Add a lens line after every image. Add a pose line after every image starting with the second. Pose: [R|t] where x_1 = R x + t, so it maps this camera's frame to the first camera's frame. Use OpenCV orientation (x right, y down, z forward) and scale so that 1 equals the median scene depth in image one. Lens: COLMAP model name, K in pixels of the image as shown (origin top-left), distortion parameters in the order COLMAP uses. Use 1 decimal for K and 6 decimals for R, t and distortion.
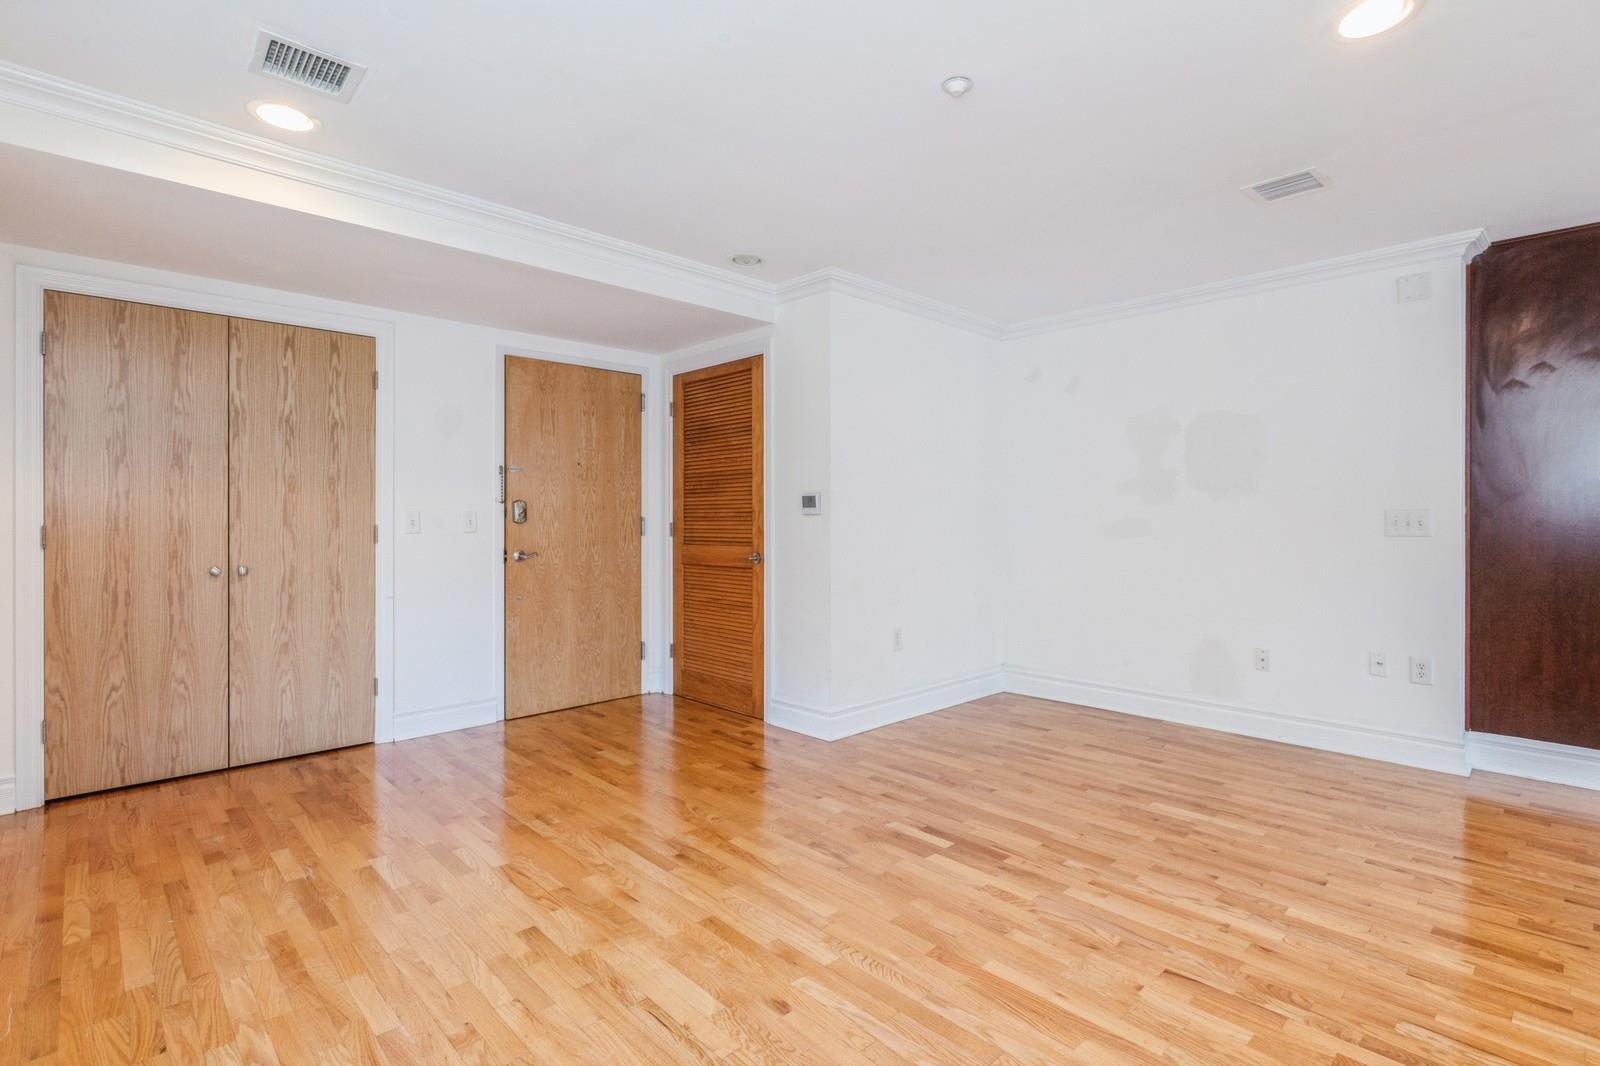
lens RADIAL K [[763.2, 0, 811.8], [0, 763.2, 524.3], [0, 0, 1]] dist [0.000043, -0.000463]
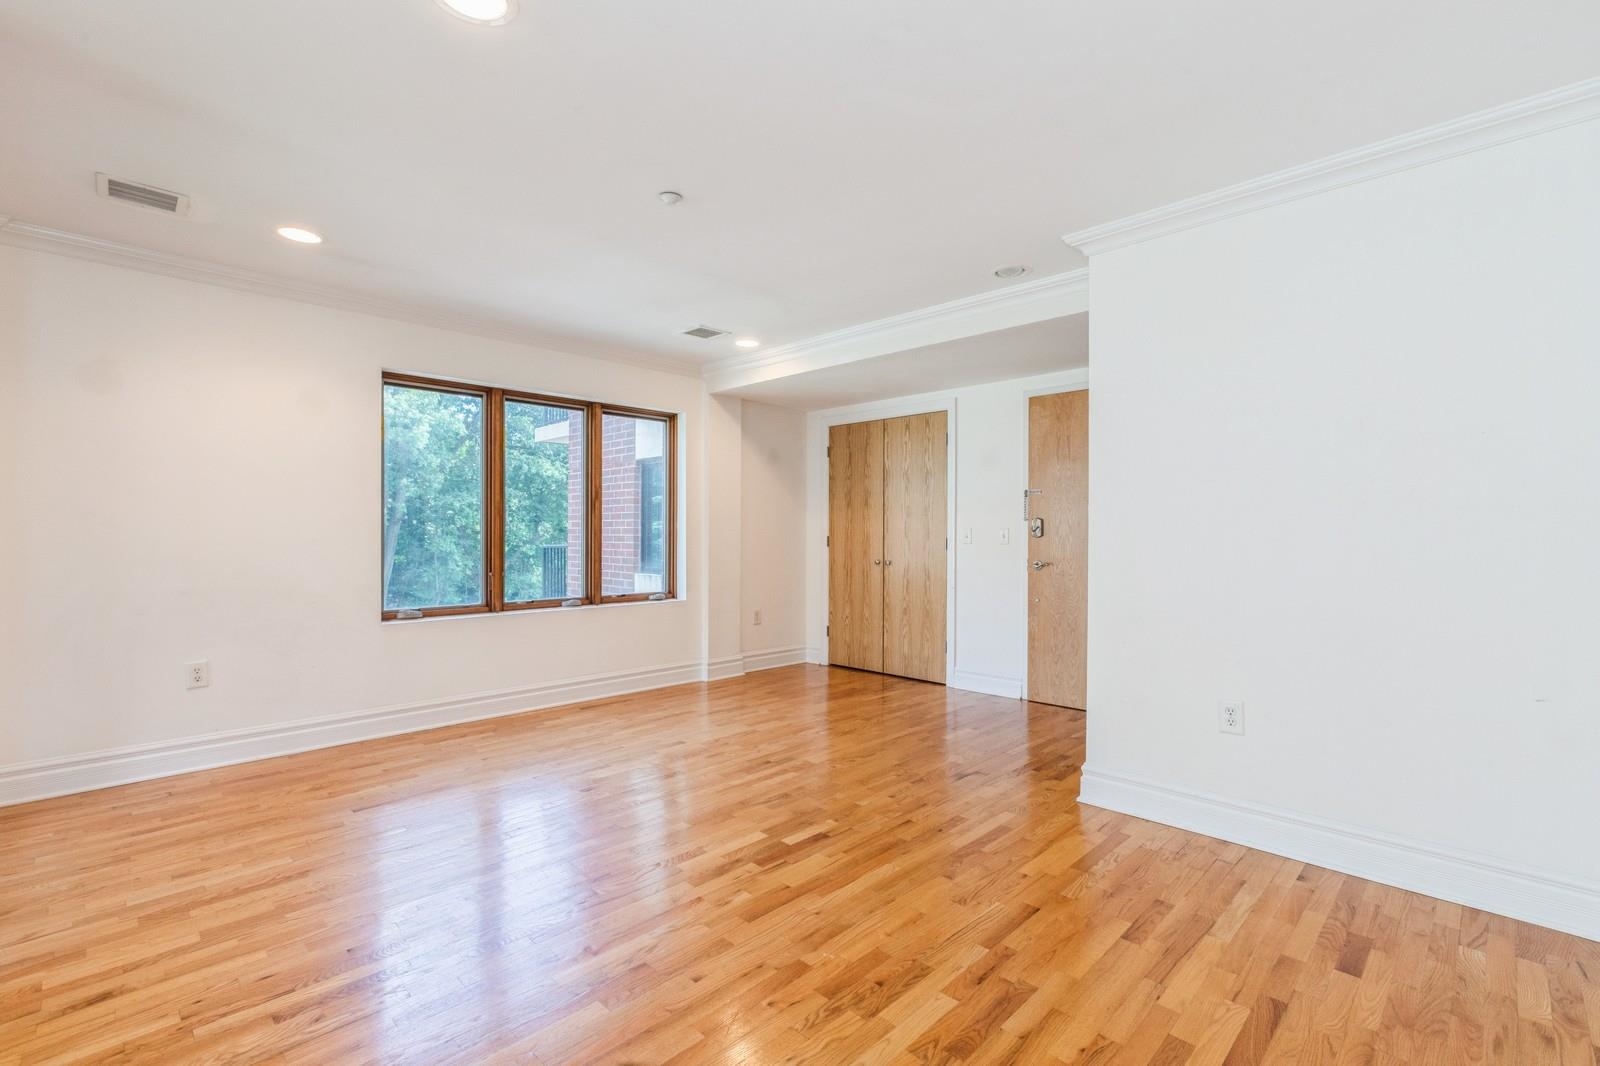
lens RADIAL K [[716.0, 0, 792.9], [0, 716.0, 529.3], [0, 0, 1]] dist [0.002754, 0.000320]
pose [[0.017141, -0.005118, -0.999840, 0.919220], [-0.010264, 0.999933, -0.005295, -0.005093], [0.999800, 0.010353, 0.017088, 0.775046]]
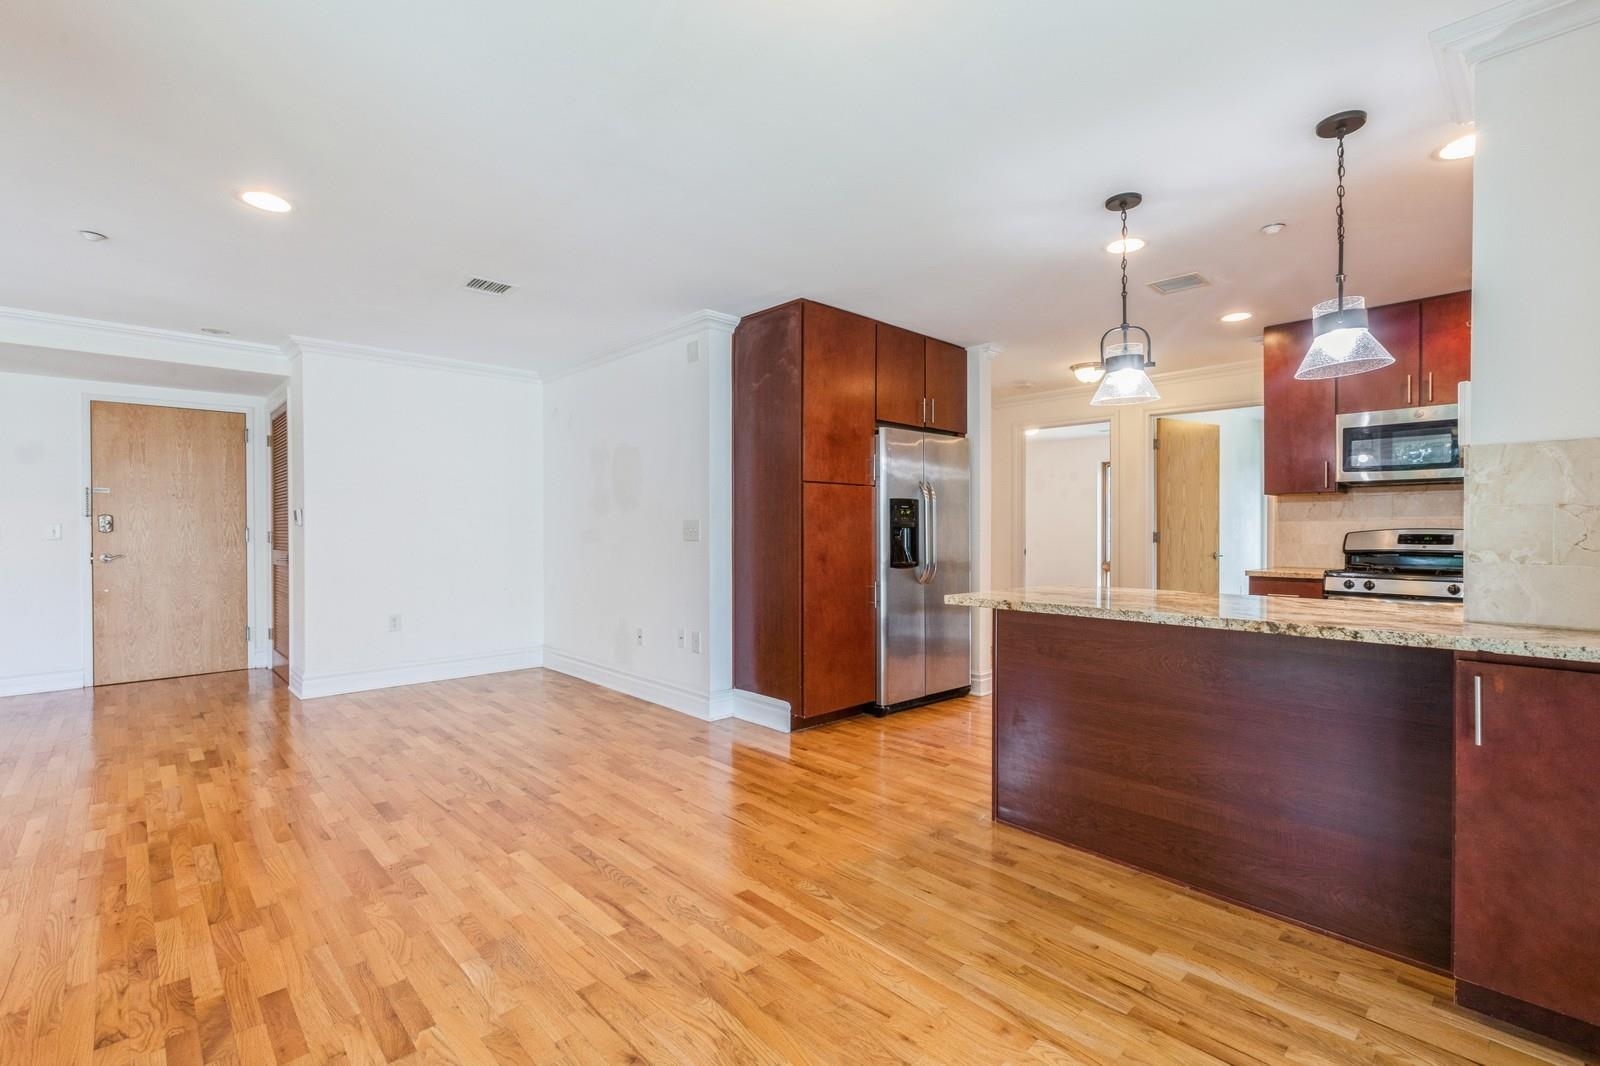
lens RADIAL K [[716.0, 0, 805.1], [0, 716.0, 536.1], [0, 0, 1]] dist [0.002754, 0.000320]
pose [[0.999909, -0.001526, -0.013370, 1.035998], [0.001554, 0.999997, 0.002020, 0.005492], [0.013367, -0.002041, 0.999909, -0.242541]]
